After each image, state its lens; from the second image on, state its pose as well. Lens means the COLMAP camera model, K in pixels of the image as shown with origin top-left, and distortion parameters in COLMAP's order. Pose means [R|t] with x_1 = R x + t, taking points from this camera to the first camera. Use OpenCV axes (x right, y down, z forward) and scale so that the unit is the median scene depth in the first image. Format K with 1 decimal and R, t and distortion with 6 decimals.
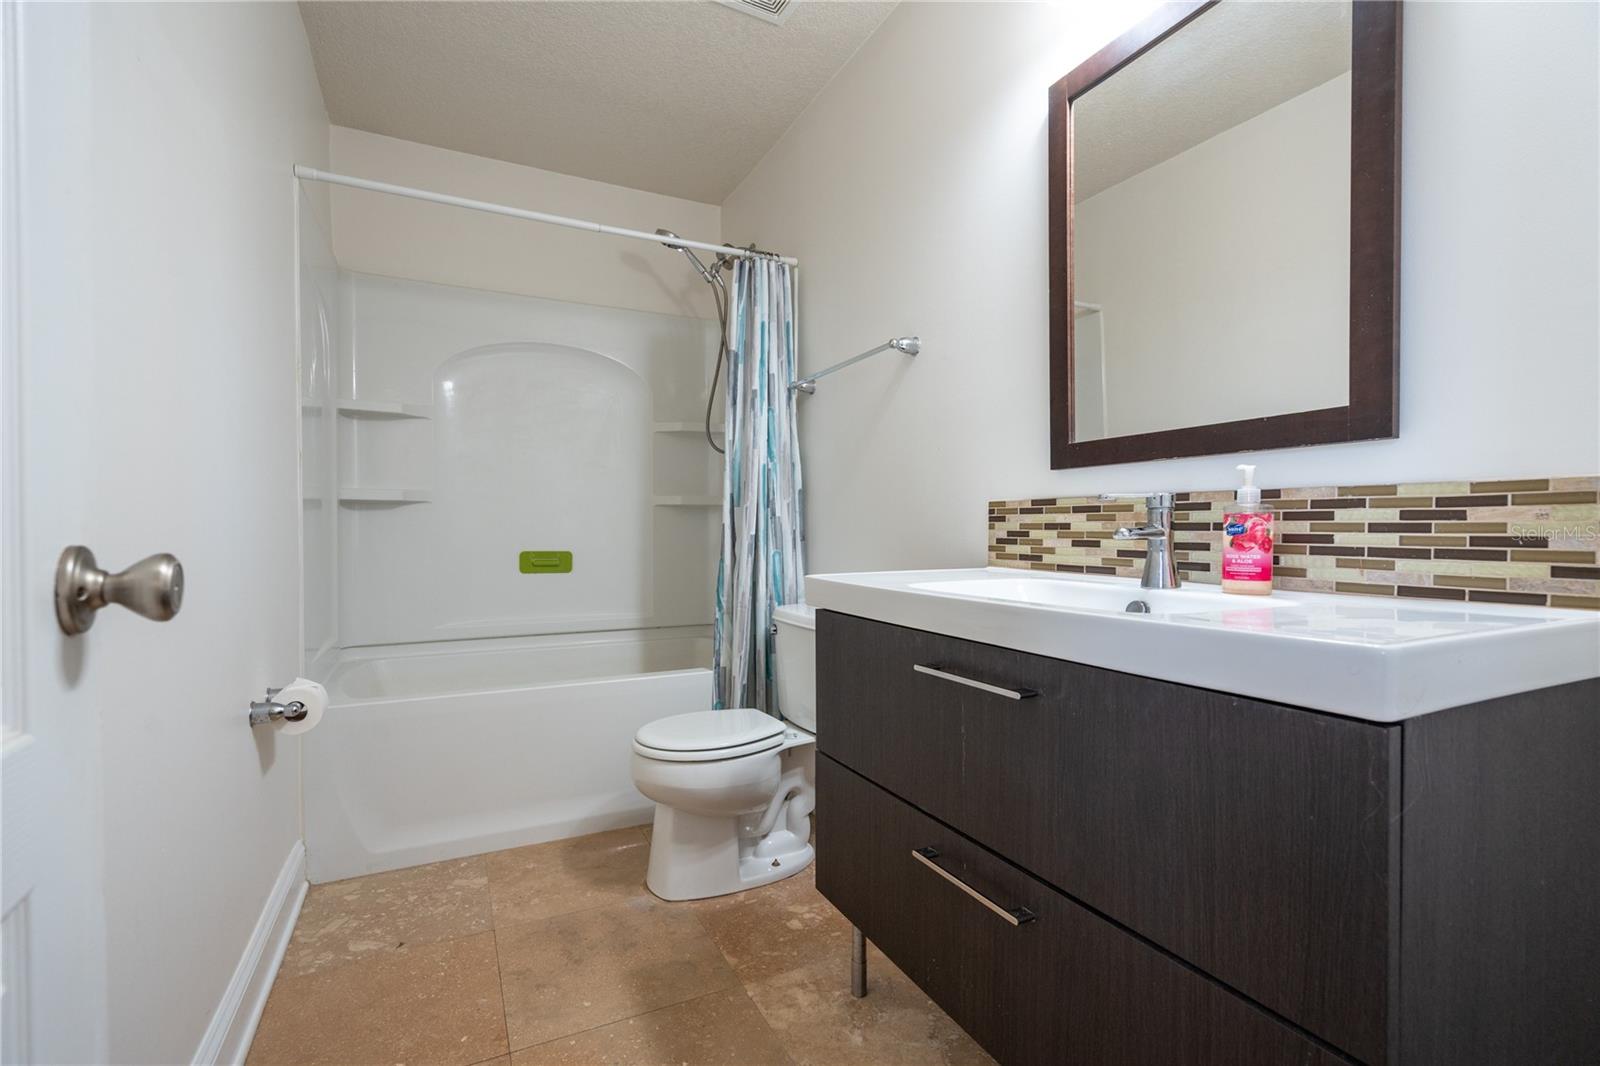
lens RADIAL K [[733.9, 0, 807.4], [0, 733.9, 541.7], [0, 0, 1]] dist [-0.005467, 0.001921]
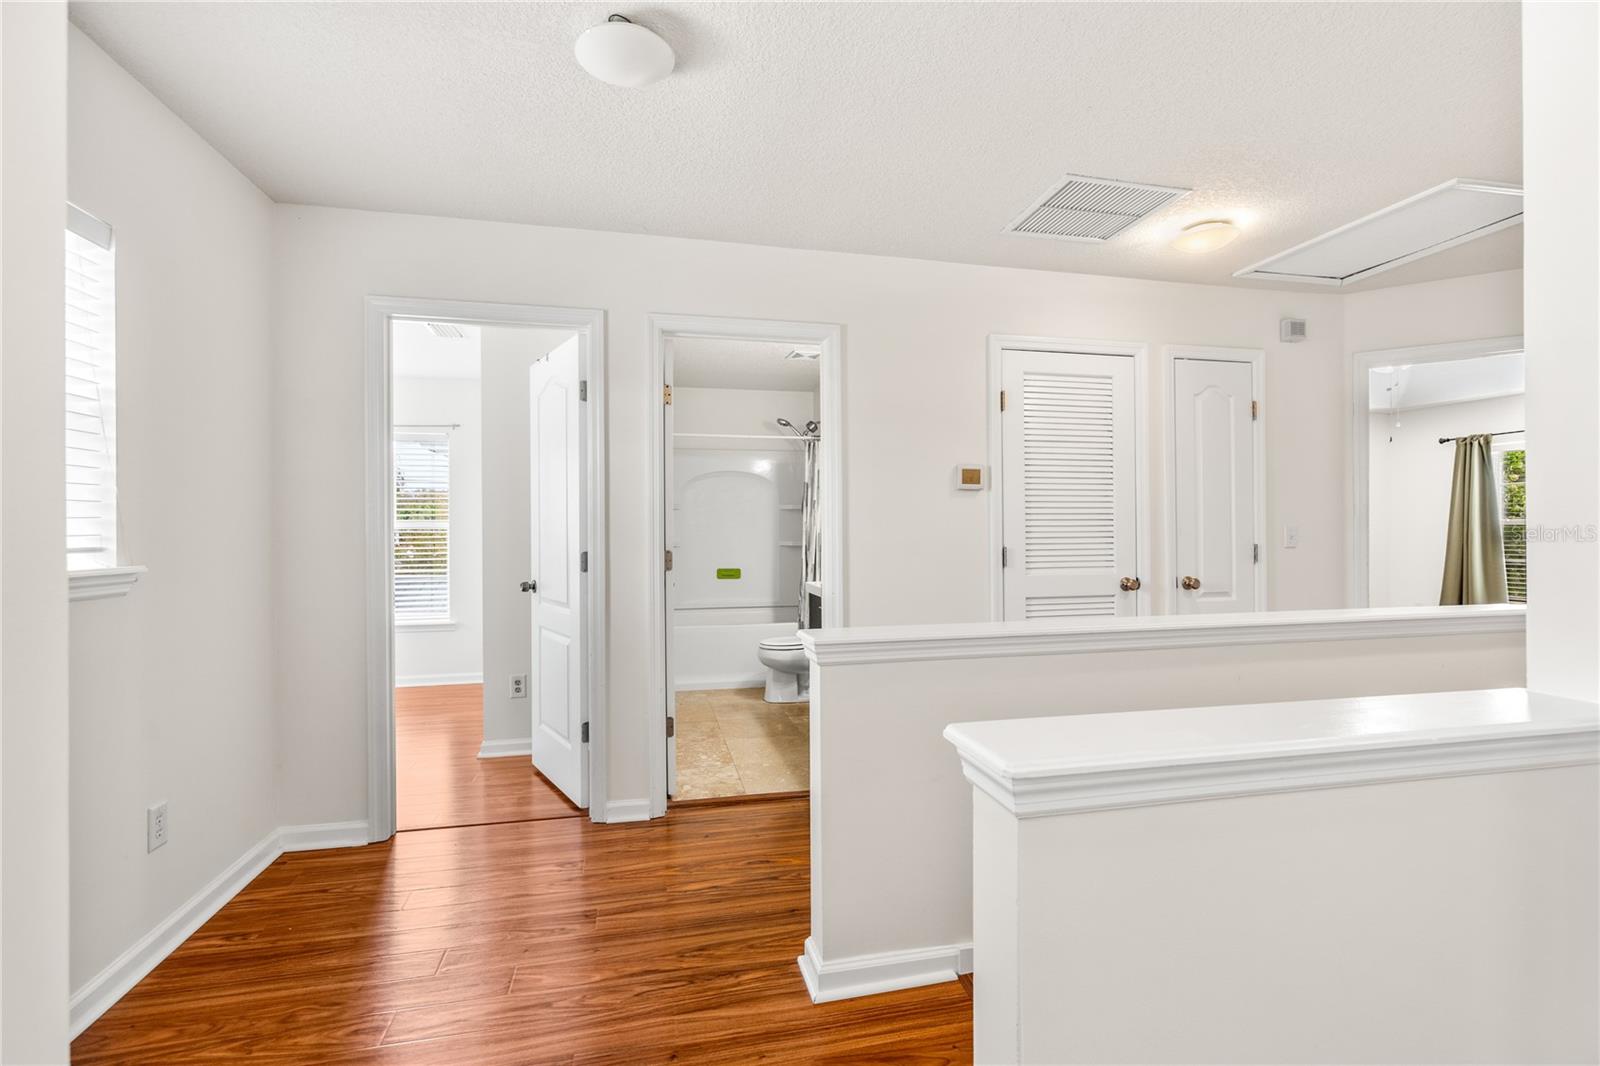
lens RADIAL K [[733.9, 0, 807.8], [0, 733.9, 529.5], [0, 0, 1]] dist [-0.005467, 0.001921]
pose [[0.971443, -0.005626, -0.237206, 0.454859], [0.000578, 0.999772, -0.021343, -0.067031], [0.237272, 0.020597, 0.971225, -1.241194]]
